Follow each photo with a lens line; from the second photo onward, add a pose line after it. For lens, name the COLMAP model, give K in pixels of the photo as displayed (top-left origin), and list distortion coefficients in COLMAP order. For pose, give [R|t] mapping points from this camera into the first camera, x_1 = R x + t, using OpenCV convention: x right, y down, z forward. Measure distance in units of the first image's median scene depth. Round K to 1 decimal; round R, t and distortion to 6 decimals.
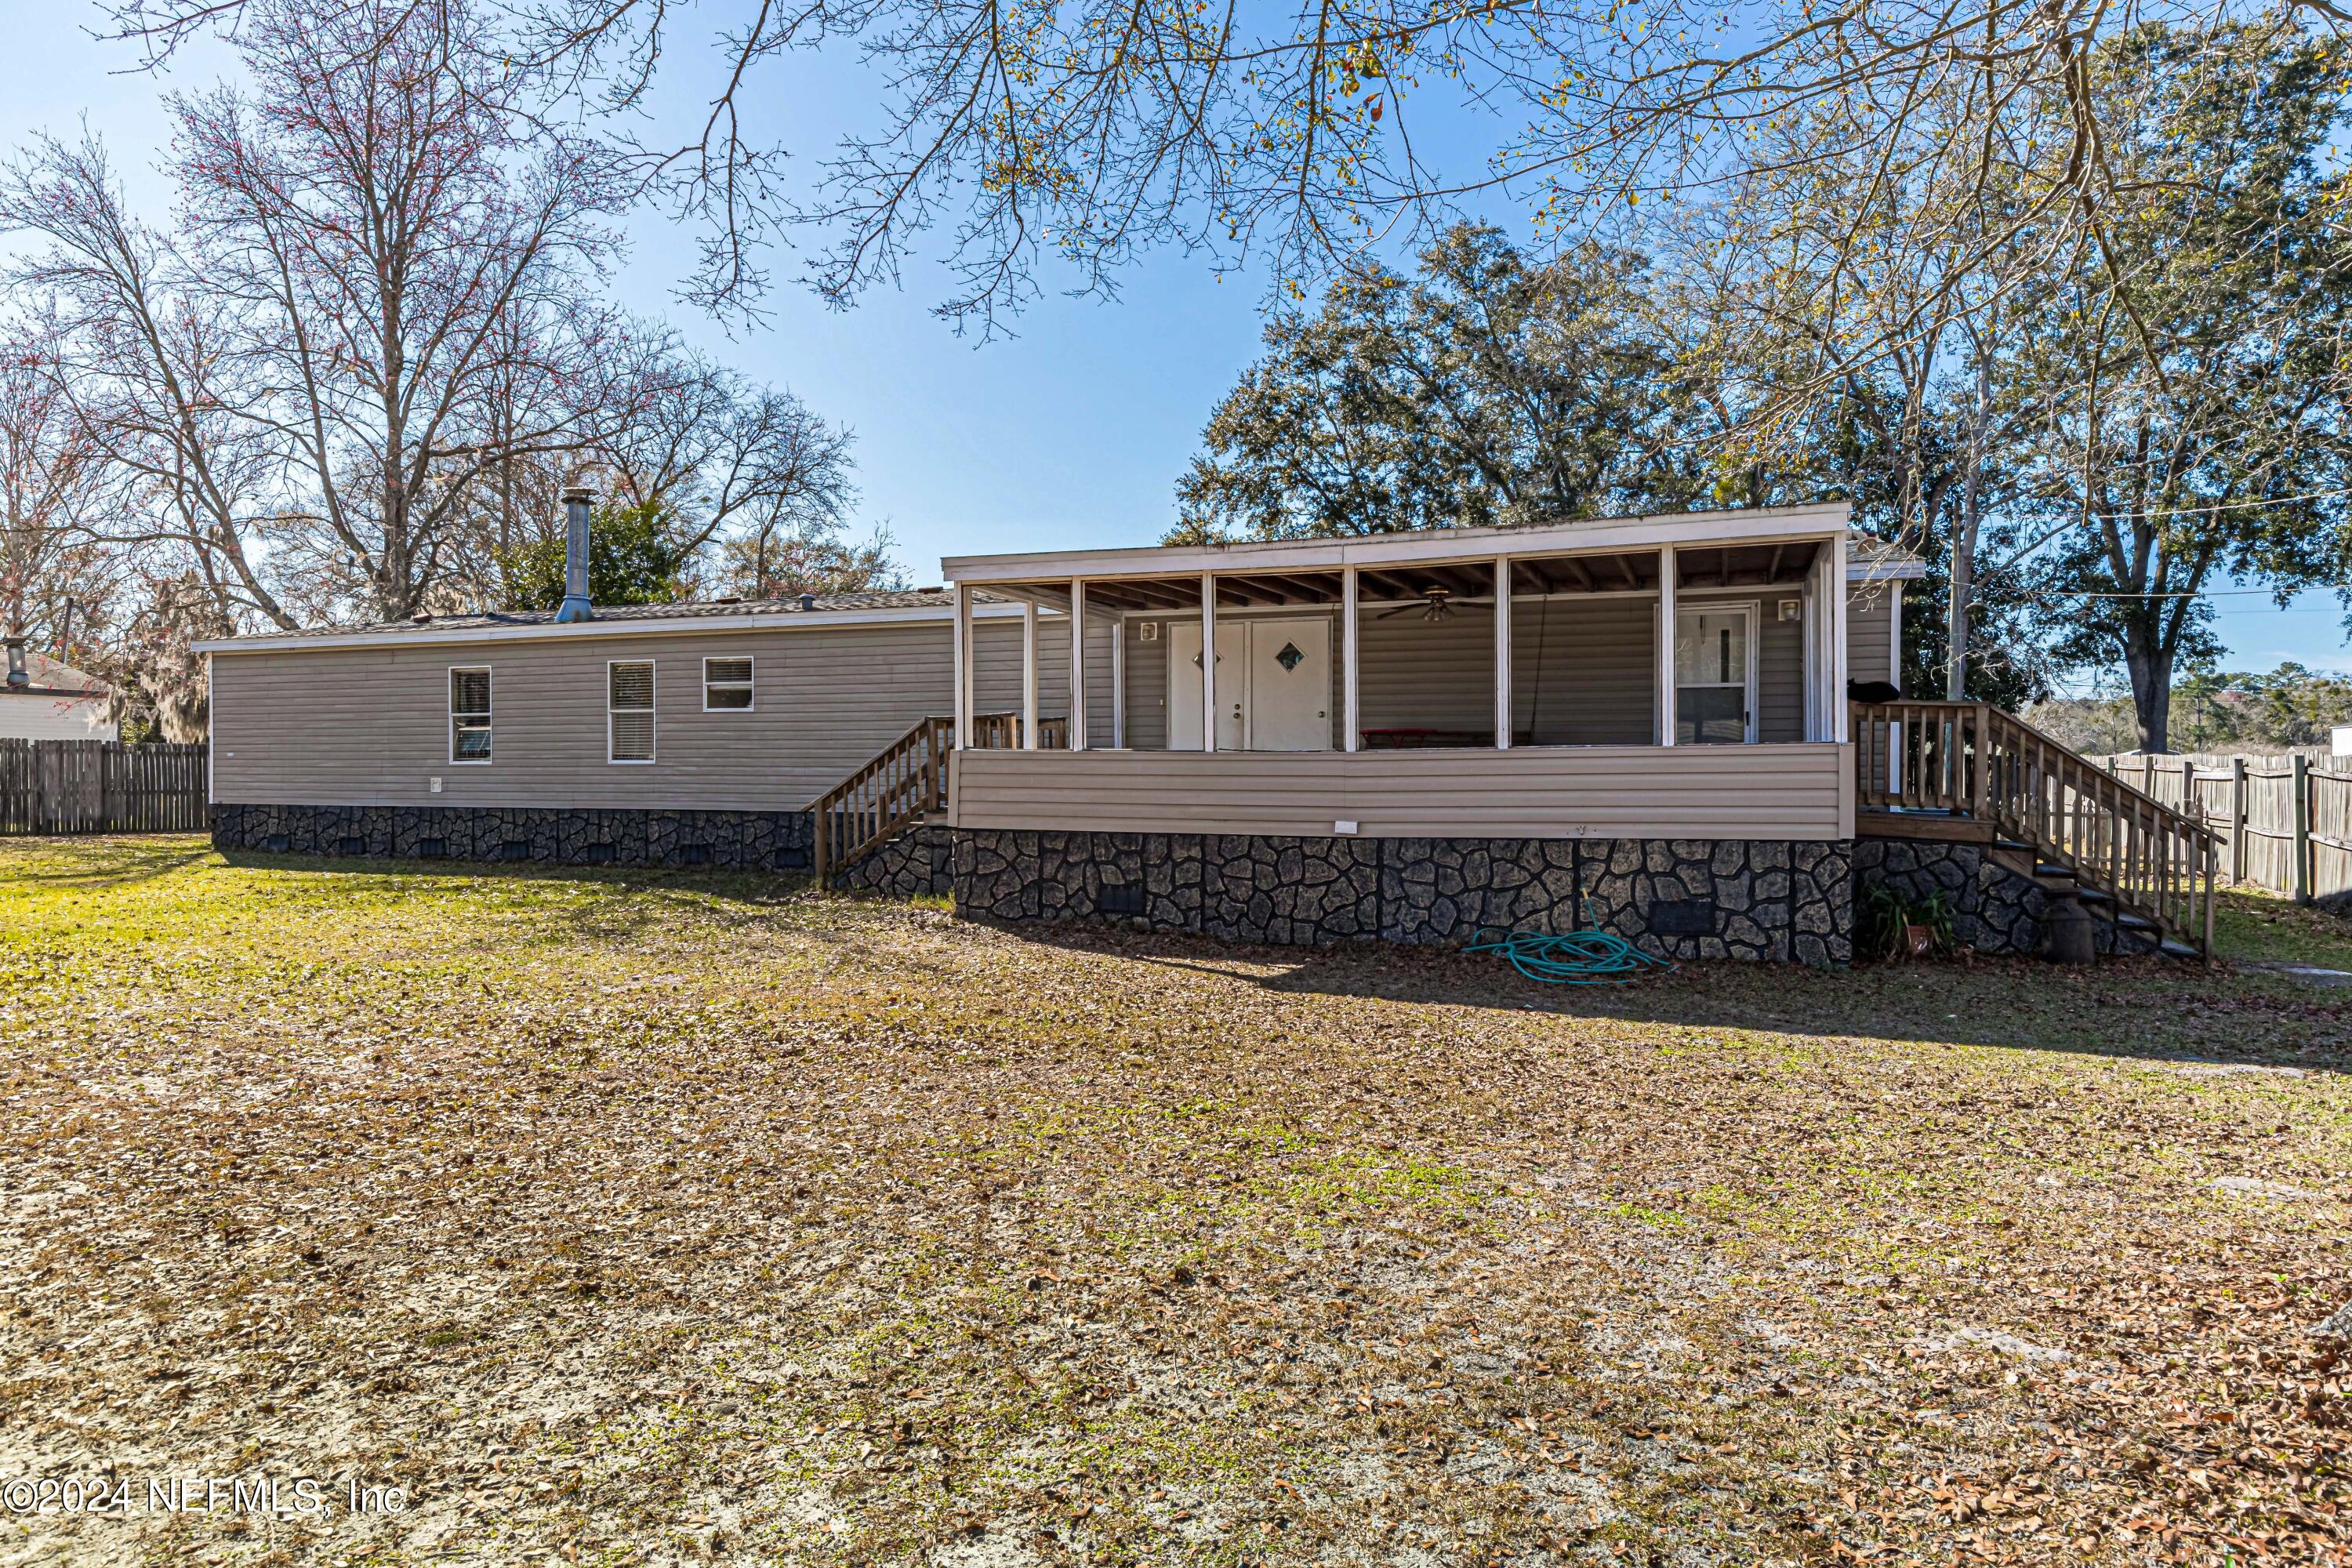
lens RADIAL K [[1416.5, 0, 1176.0], [0, 1416.5, 784.0], [0, 0, 1]] dist [0.007587, -0.000732]
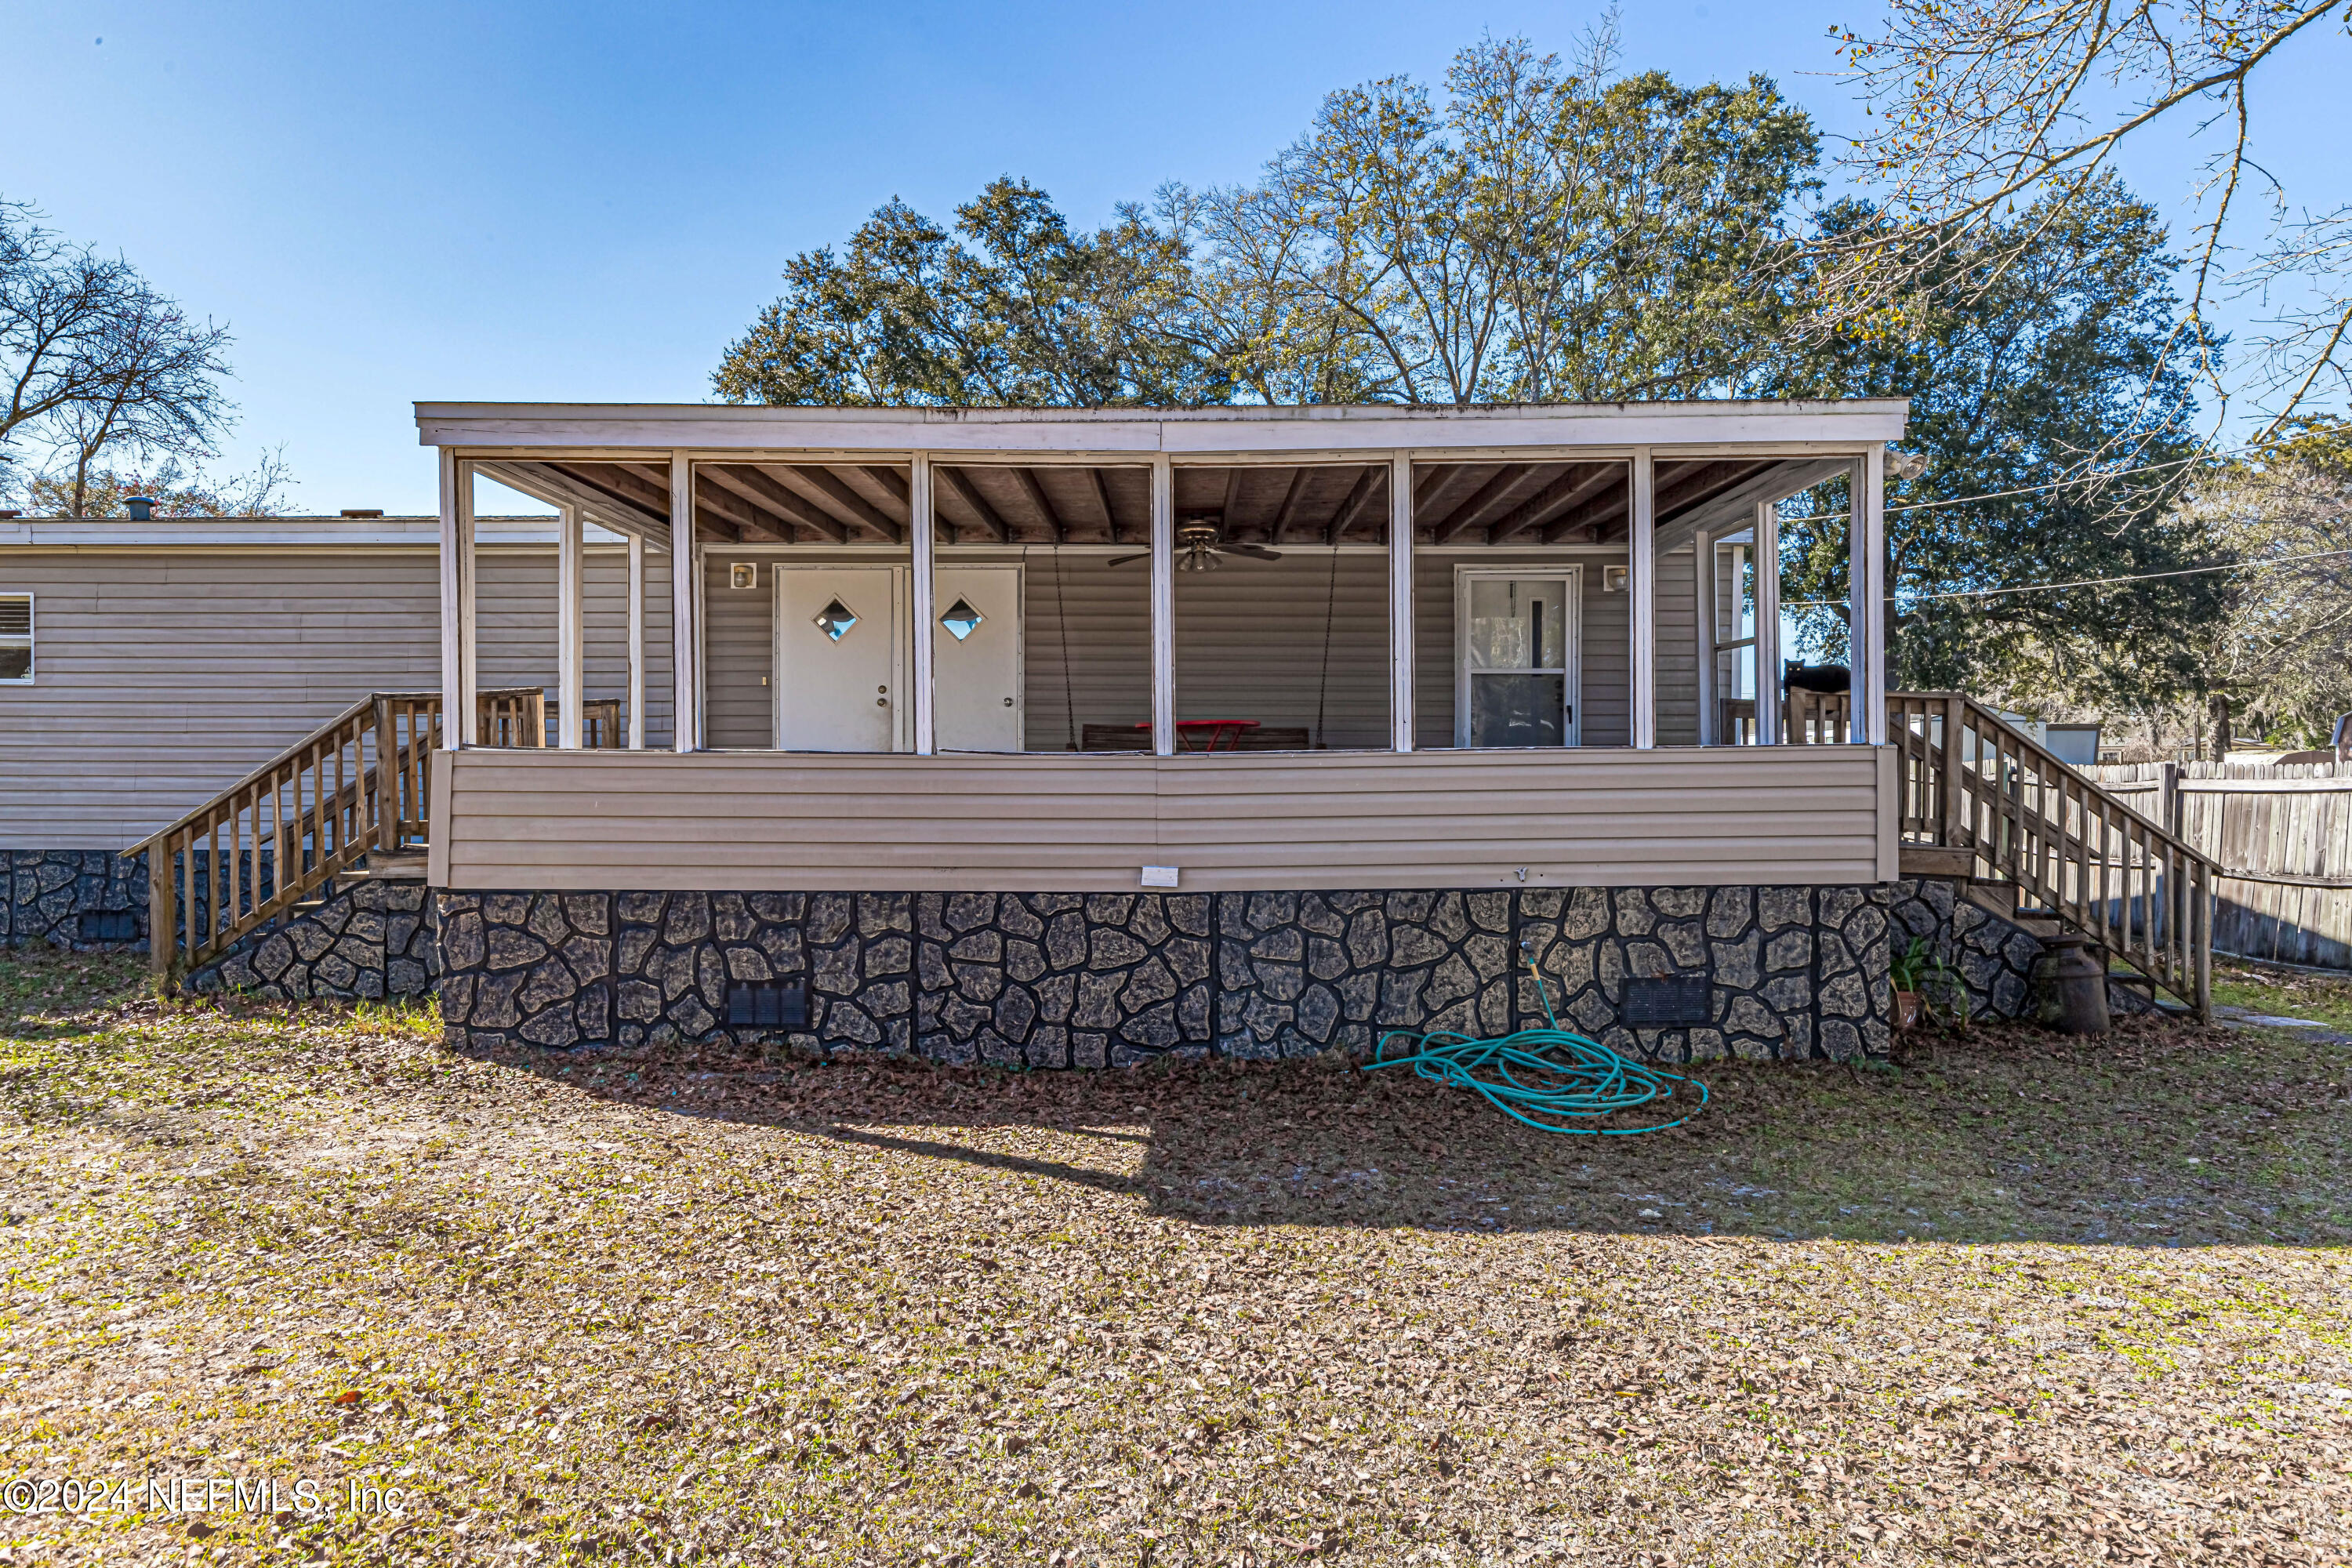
lens RADIAL K [[1416.5, 0, 1176.0], [0, 1416.5, 784.0], [0, 0, 1]] dist [0.007587, -0.000732]
pose [[0.934782, -0.004364, 0.355195, -0.074215], [0.005081, 0.999987, -0.001085, -0.007351], [-0.355185, 0.002818, 0.934792, 0.328282]]
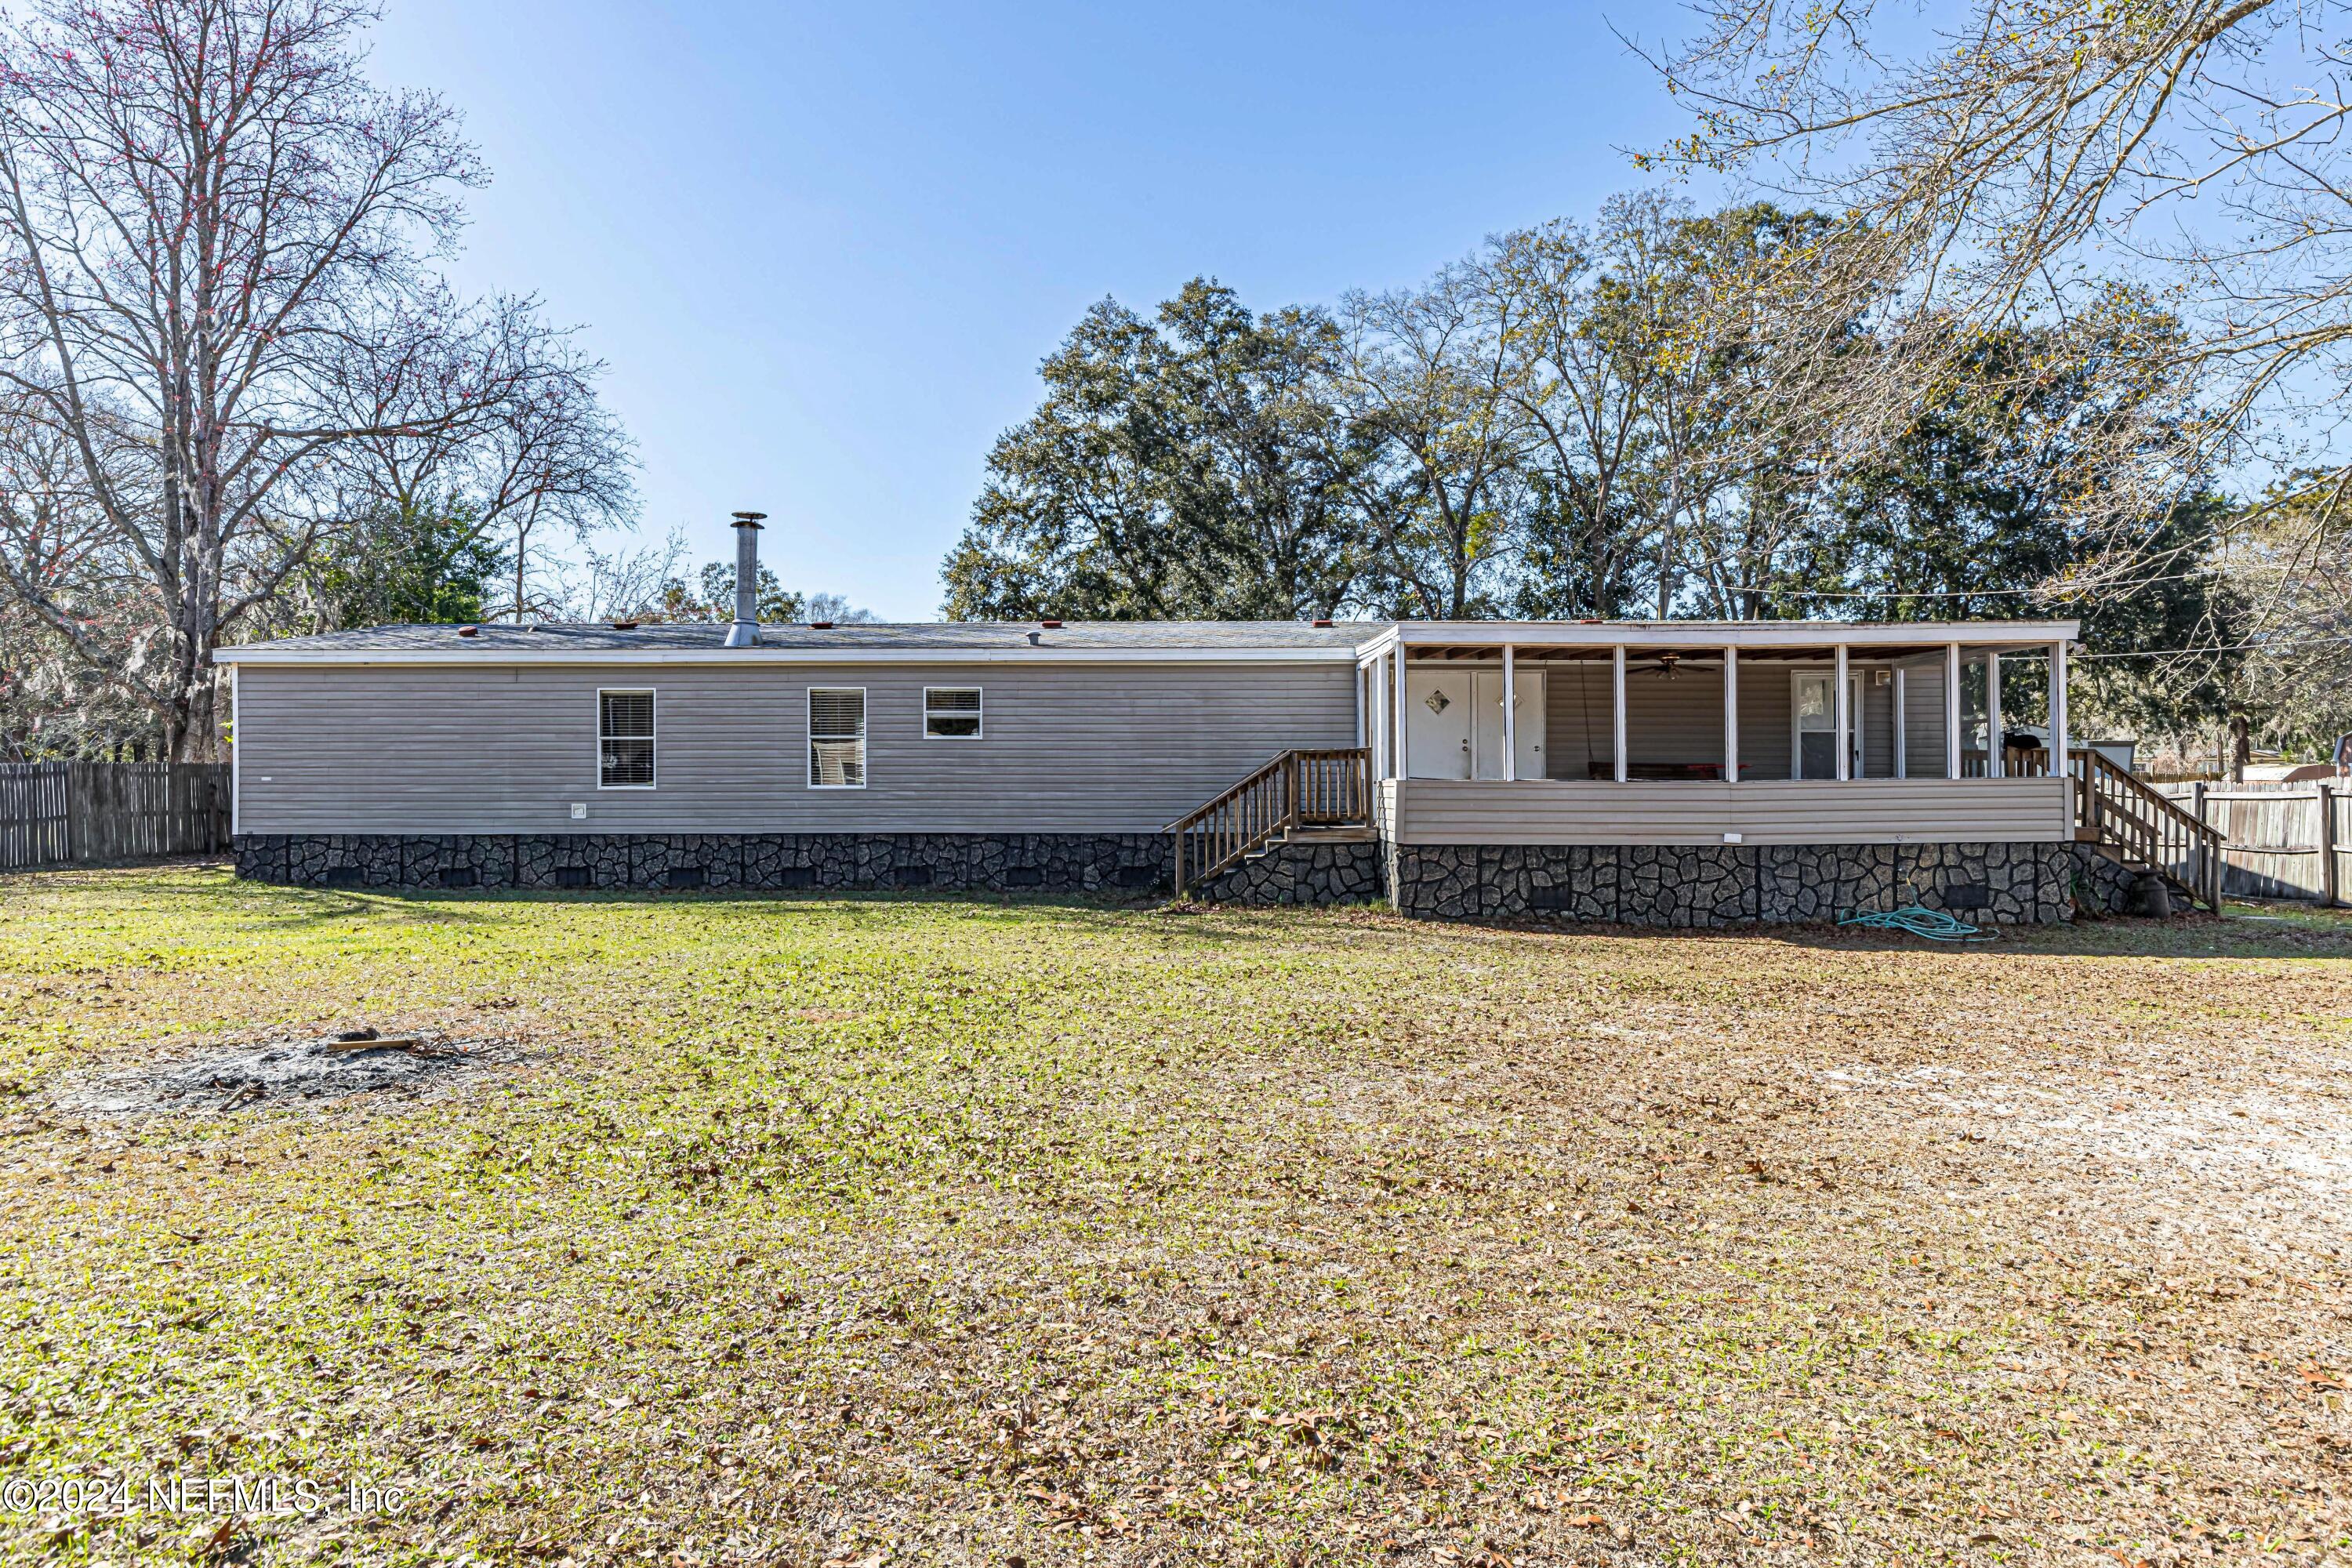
lens RADIAL K [[1449.6, 0, 1176.0], [0, 1449.6, 784.0], [0, 0, 1]] dist [0.006208, 0.001783]
pose [[0.934975, -0.002598, 0.354703, -0.683295], [0.005731, 0.999953, -0.007780, -0.010585], [-0.354667, 0.009307, 0.934947, -0.082239]]
